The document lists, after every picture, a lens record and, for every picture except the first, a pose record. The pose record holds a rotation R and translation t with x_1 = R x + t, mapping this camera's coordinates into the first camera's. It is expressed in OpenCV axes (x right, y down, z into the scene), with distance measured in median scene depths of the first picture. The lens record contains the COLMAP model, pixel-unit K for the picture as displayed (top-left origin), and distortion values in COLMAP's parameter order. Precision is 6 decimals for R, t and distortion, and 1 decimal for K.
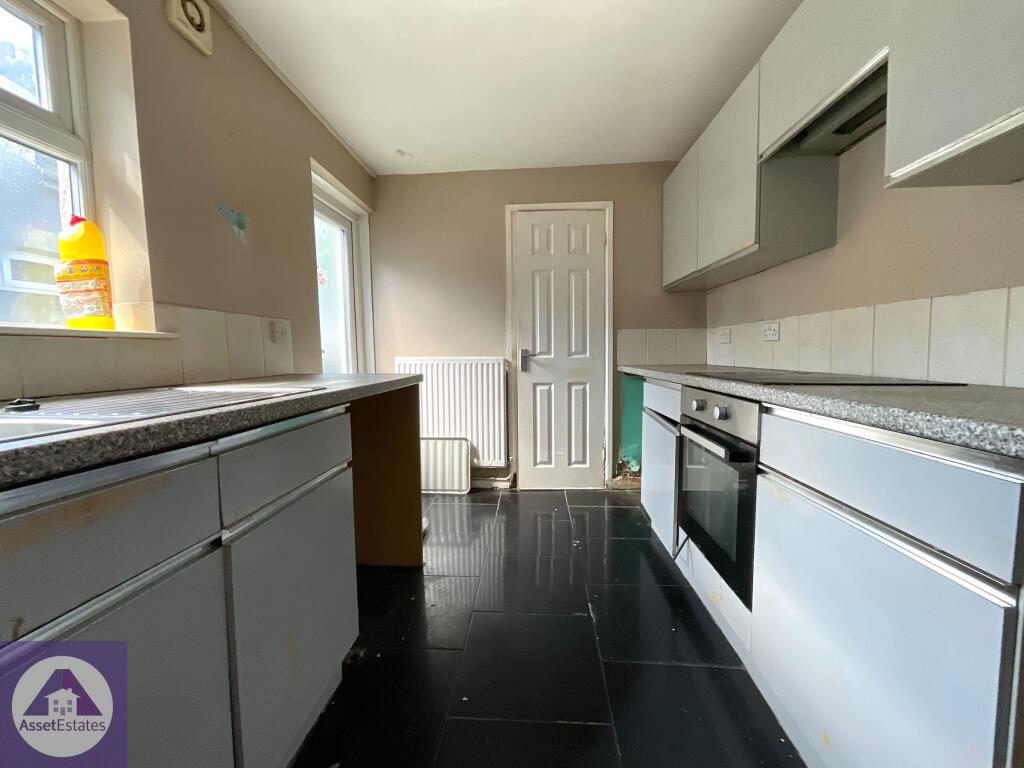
lens RADIAL K [[413.4, 0, 510.3], [0, 413.4, 382.0], [0, 0, 1]] dist [0.001054, 0.000458]
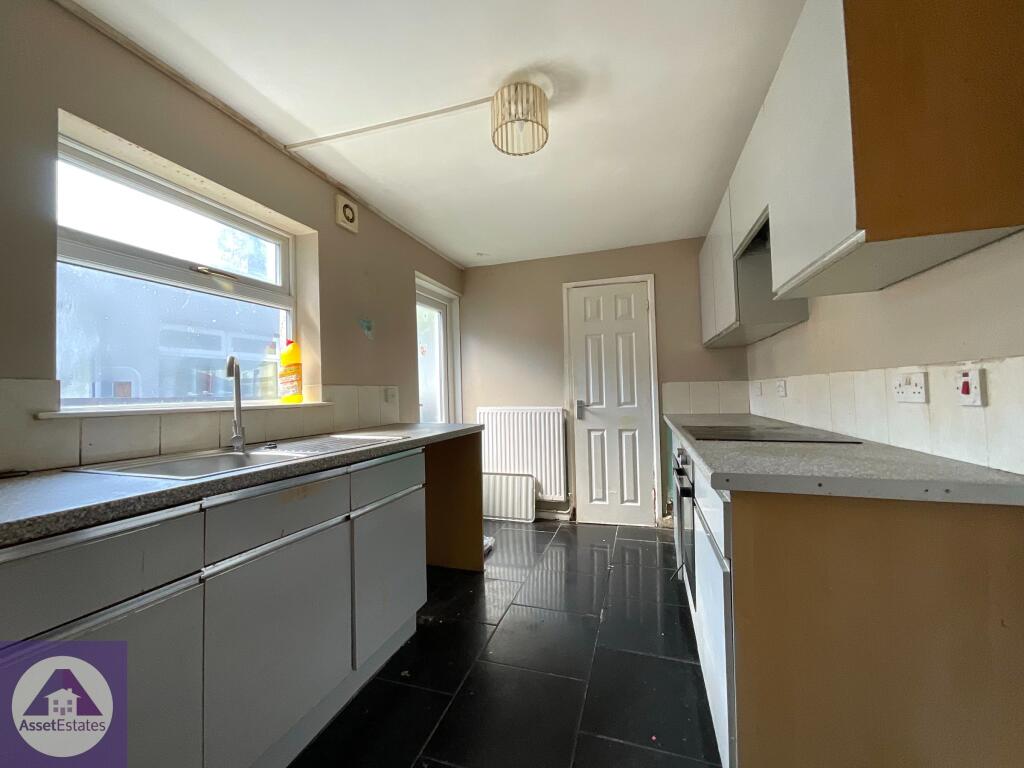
lens RADIAL K [[413.4, 0, 510.3], [0, 413.4, 382.0], [0, 0, 1]] dist [0.001054, 0.000458]
pose [[0.967891, -0.017663, -0.250748, 0.141092], [-0.005885, 0.995663, -0.092852, -0.021050], [0.251300, 0.091347, 0.963589, -0.197943]]
